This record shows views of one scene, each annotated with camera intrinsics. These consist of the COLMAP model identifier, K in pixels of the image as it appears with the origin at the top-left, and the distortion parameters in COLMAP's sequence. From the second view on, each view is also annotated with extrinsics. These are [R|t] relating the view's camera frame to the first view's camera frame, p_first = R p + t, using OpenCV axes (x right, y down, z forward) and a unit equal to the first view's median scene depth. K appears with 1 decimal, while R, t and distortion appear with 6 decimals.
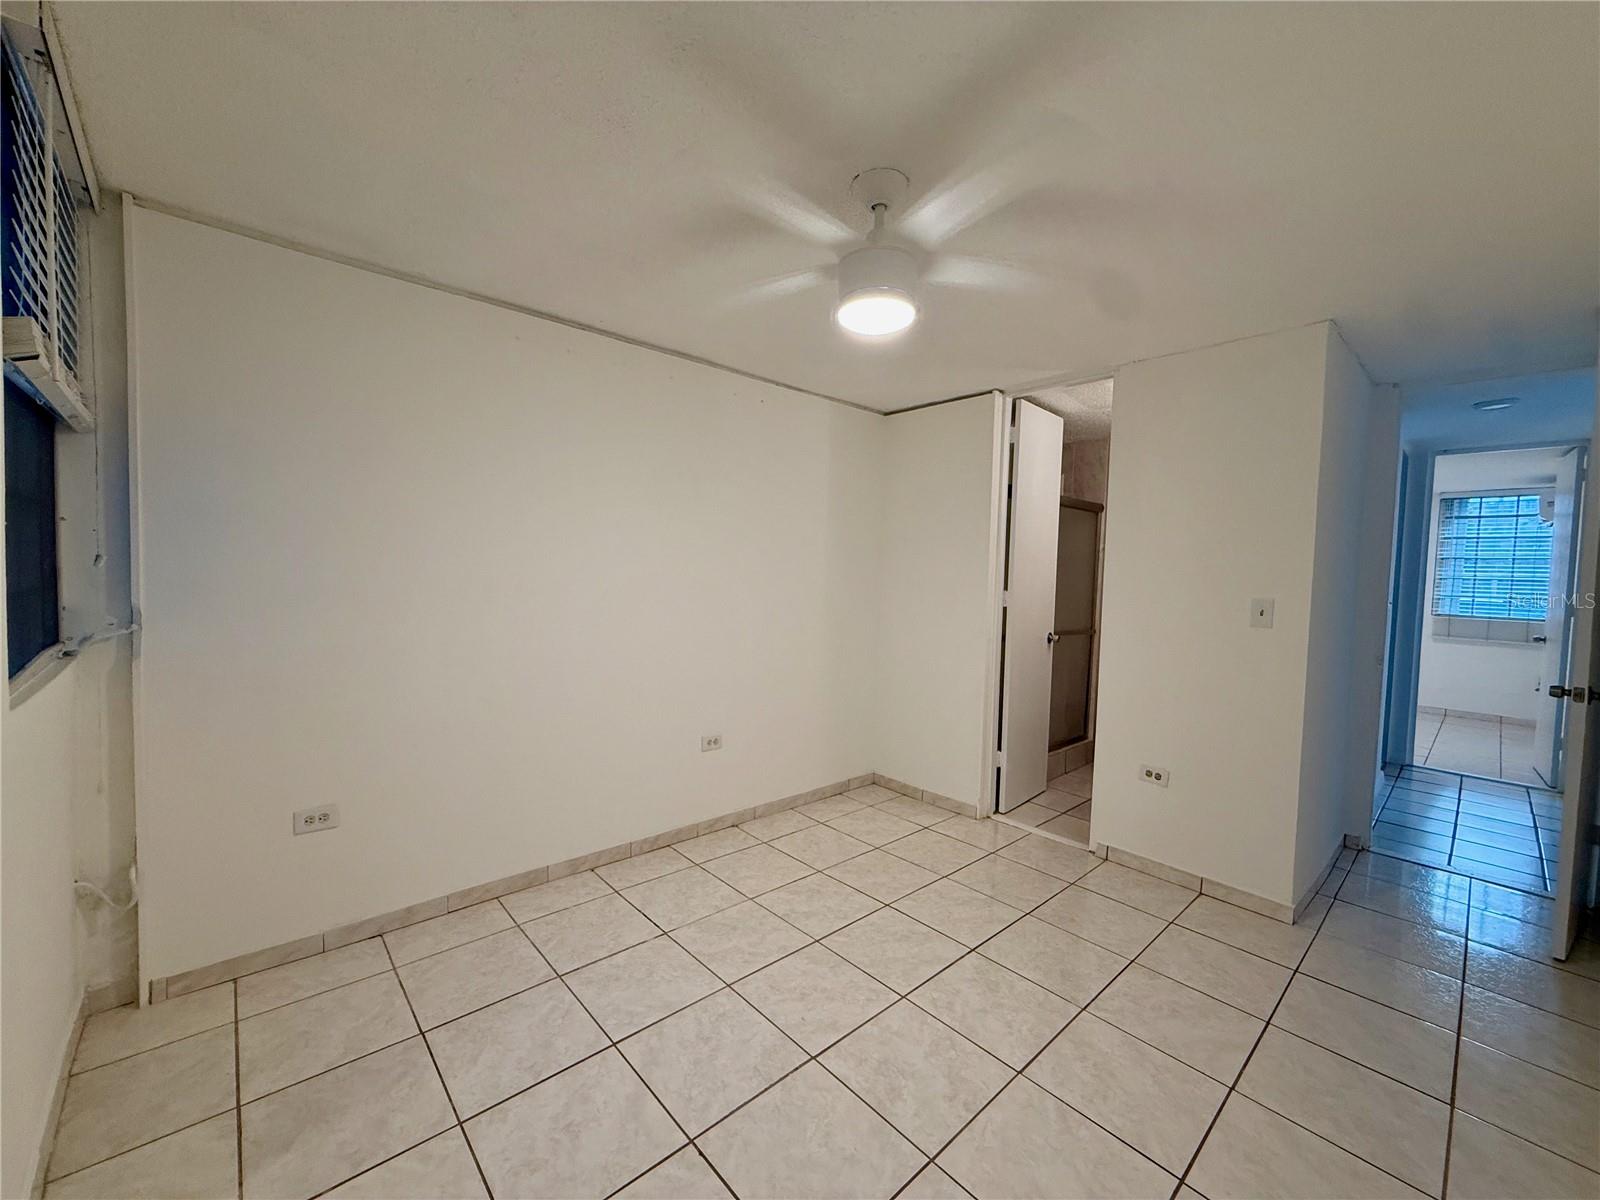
lens RADIAL K [[634.4, 0, 805.0], [0, 634.4, 594.9], [0, 0, 1]] dist [0.000166, 0.000154]
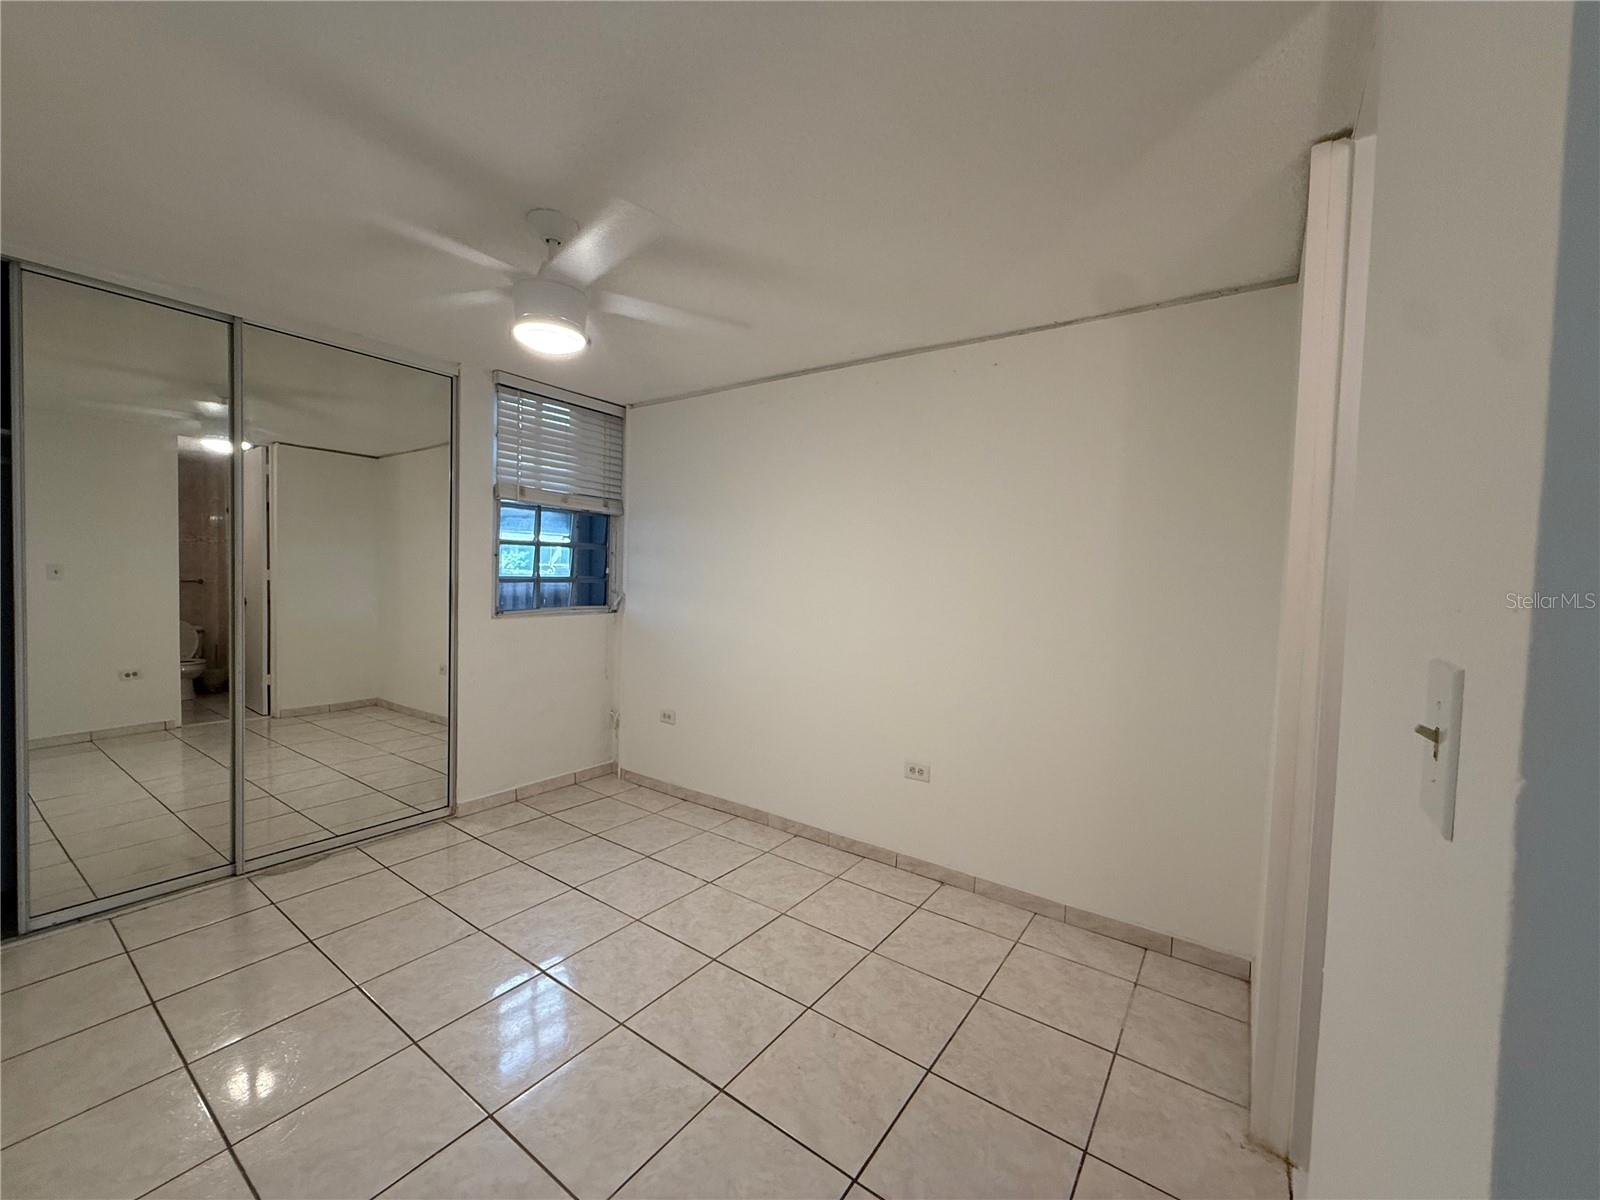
lens RADIAL K [[634.4, 0, 788.7], [0, 634.4, 595.4], [0, 0, 1]] dist [0.000166, 0.000154]
pose [[0.211059, 0.010851, -0.977413, 0.818181], [-0.061272, 0.998119, -0.002150, -0.000172], [0.975551, 0.060342, 0.211327, 0.746738]]
